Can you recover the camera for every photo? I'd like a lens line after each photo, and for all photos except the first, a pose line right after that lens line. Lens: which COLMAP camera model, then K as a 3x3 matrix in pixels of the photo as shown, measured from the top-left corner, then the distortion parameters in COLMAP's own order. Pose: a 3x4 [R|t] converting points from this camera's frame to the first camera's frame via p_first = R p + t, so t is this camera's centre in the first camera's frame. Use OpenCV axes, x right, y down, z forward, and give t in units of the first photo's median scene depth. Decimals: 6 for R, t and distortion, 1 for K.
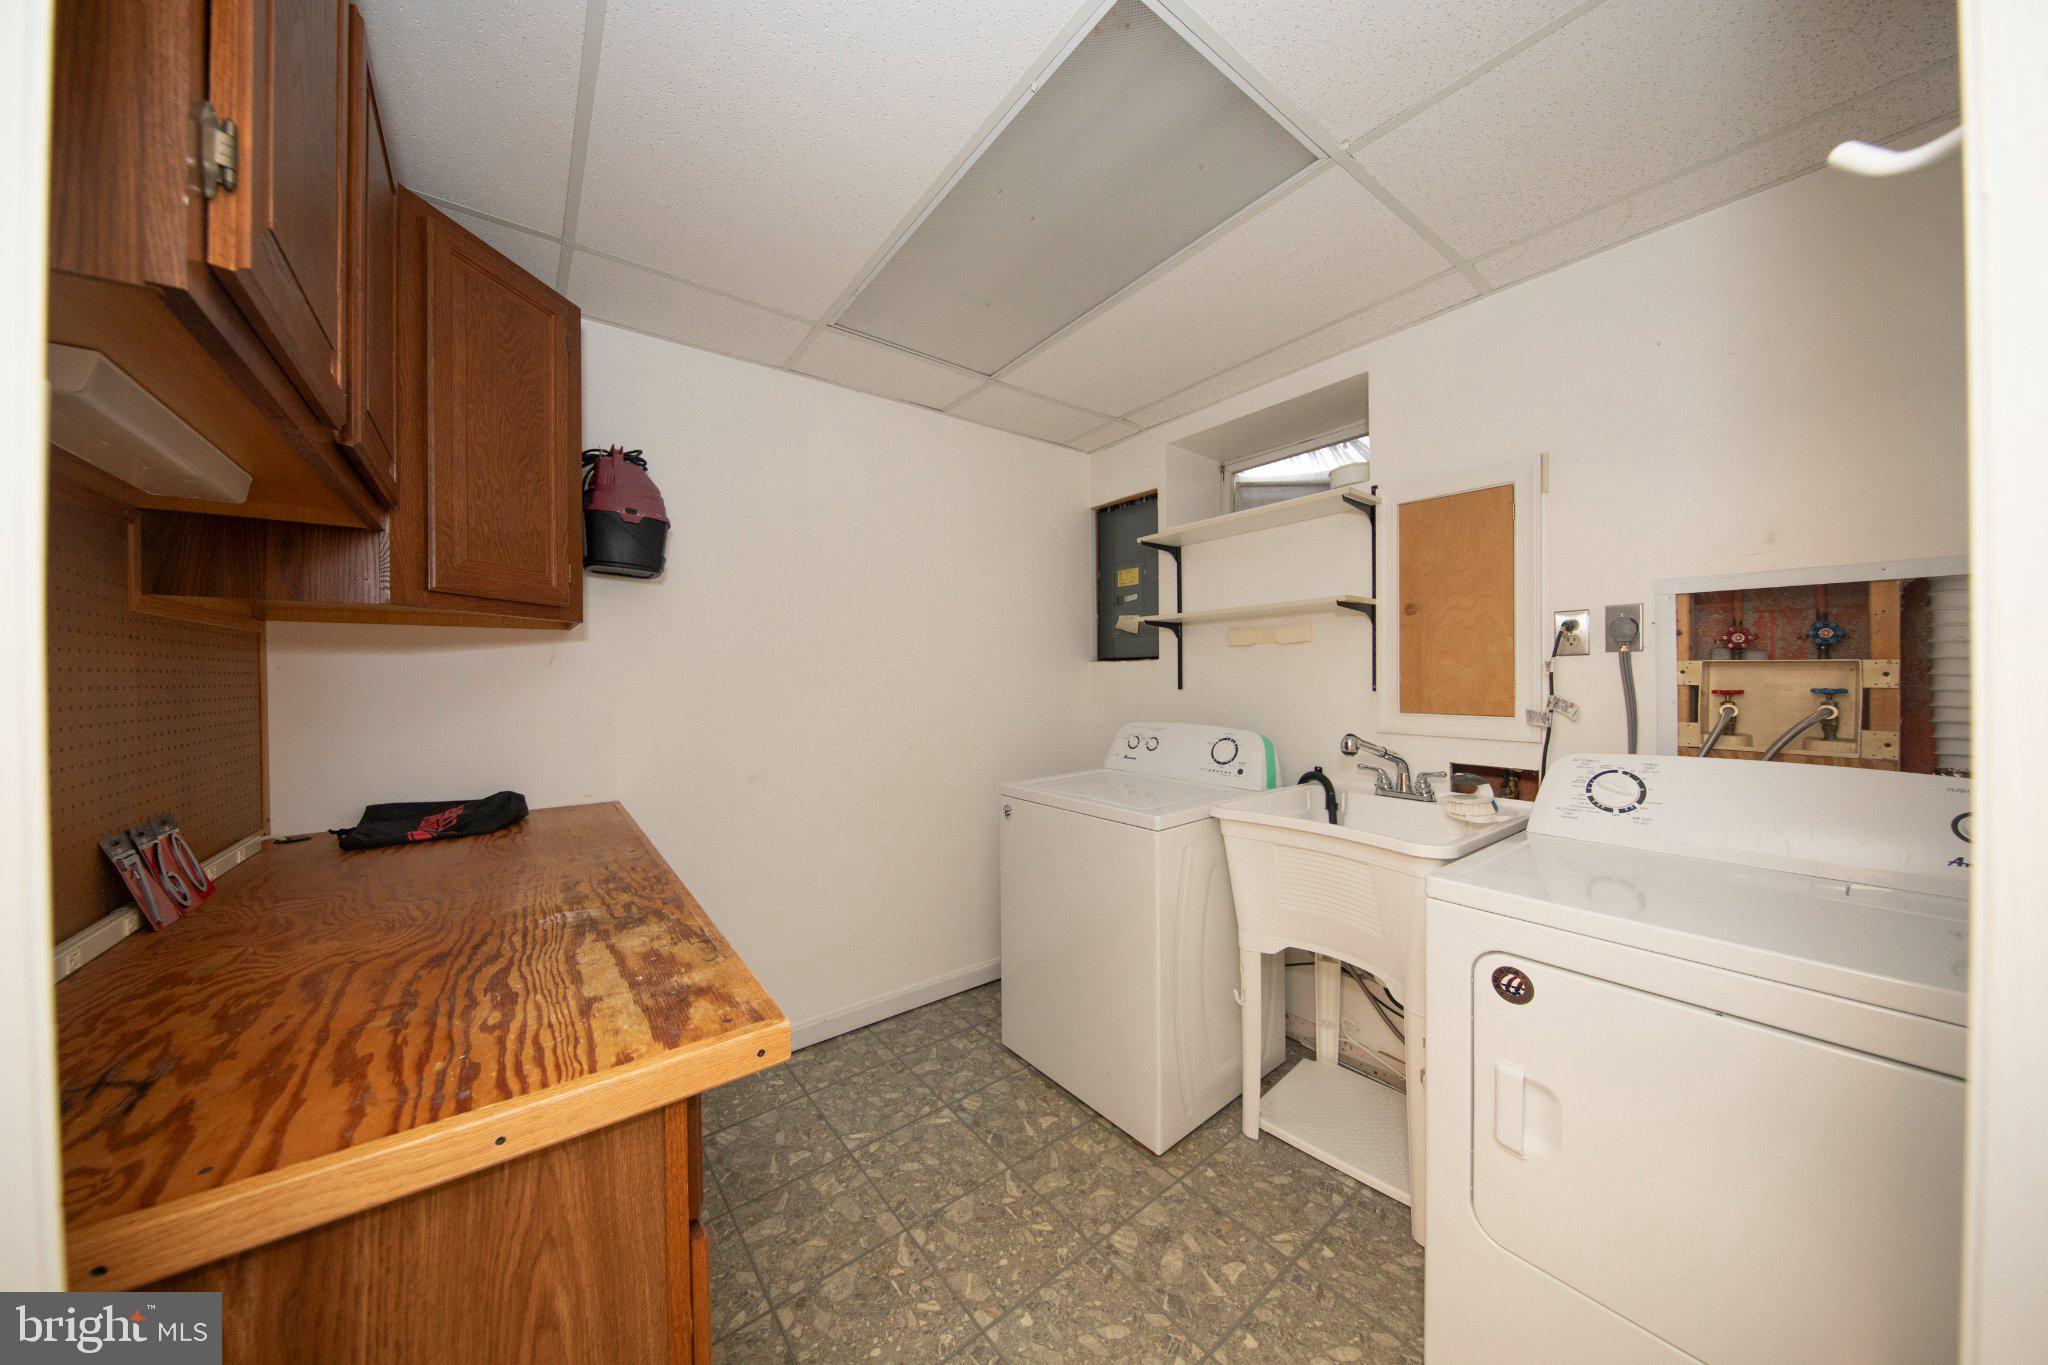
lens RADIAL K [[648.6, 0, 1024.1], [0, 648.6, 683.4], [0, 0, 1]] dist [0.001715, -0.001128]
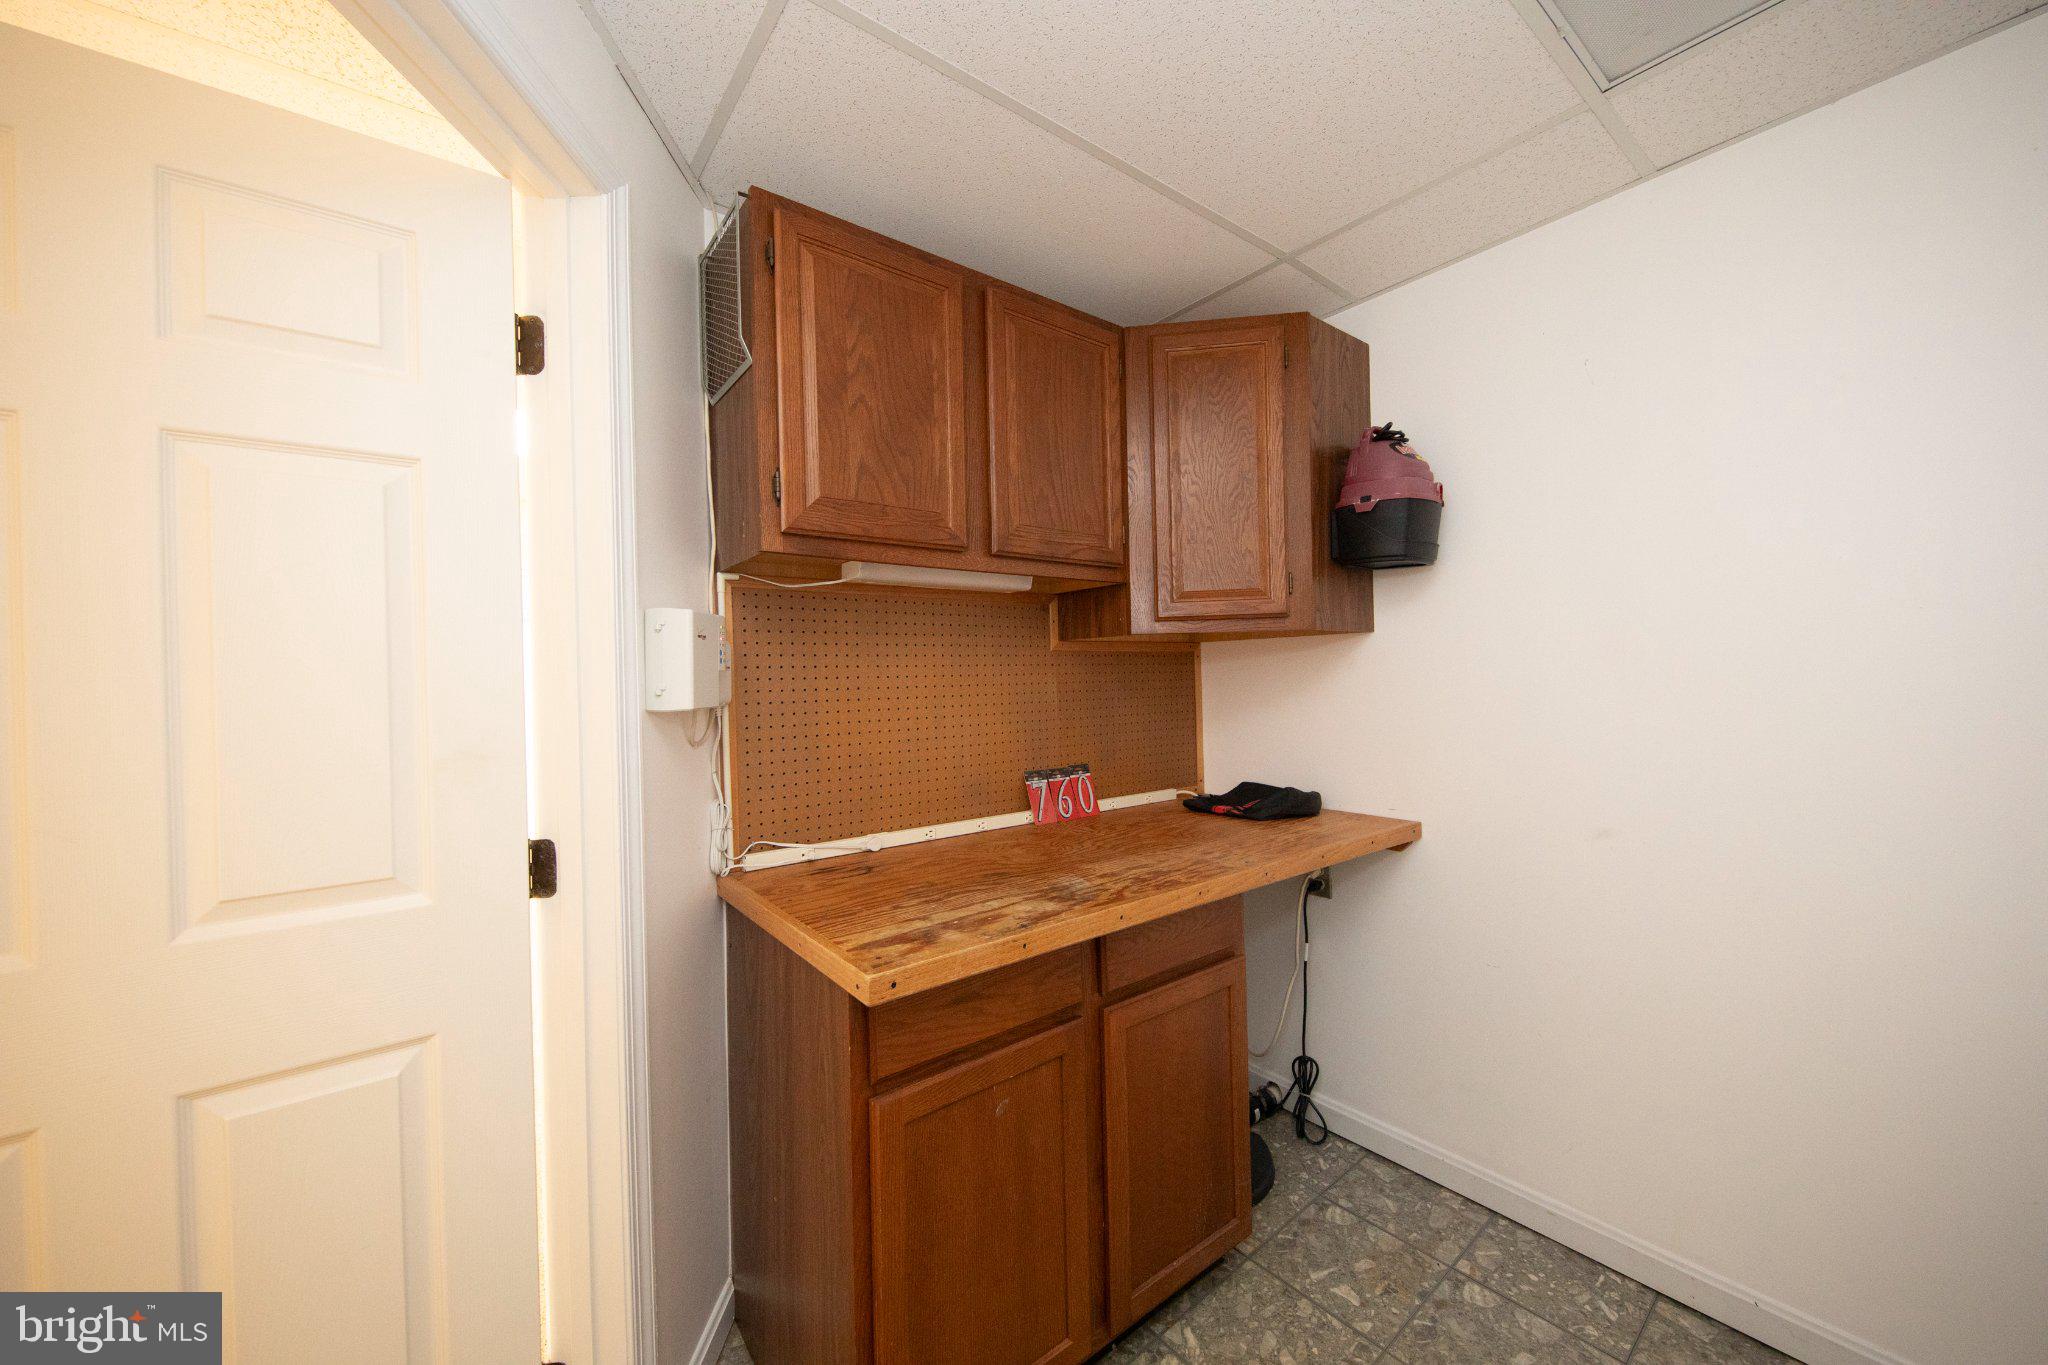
lens RADIAL K [[757.8, 0, 1027.5], [0, 757.8, 671.8], [0, 0, 1]] dist [-0.001416, 0.000010]
pose [[0.015118, 0.000196, -0.999886, 0.887287], [0.007177, 0.999974, 0.000305, -0.058050], [0.999860, -0.007181, 0.015116, 1.022172]]
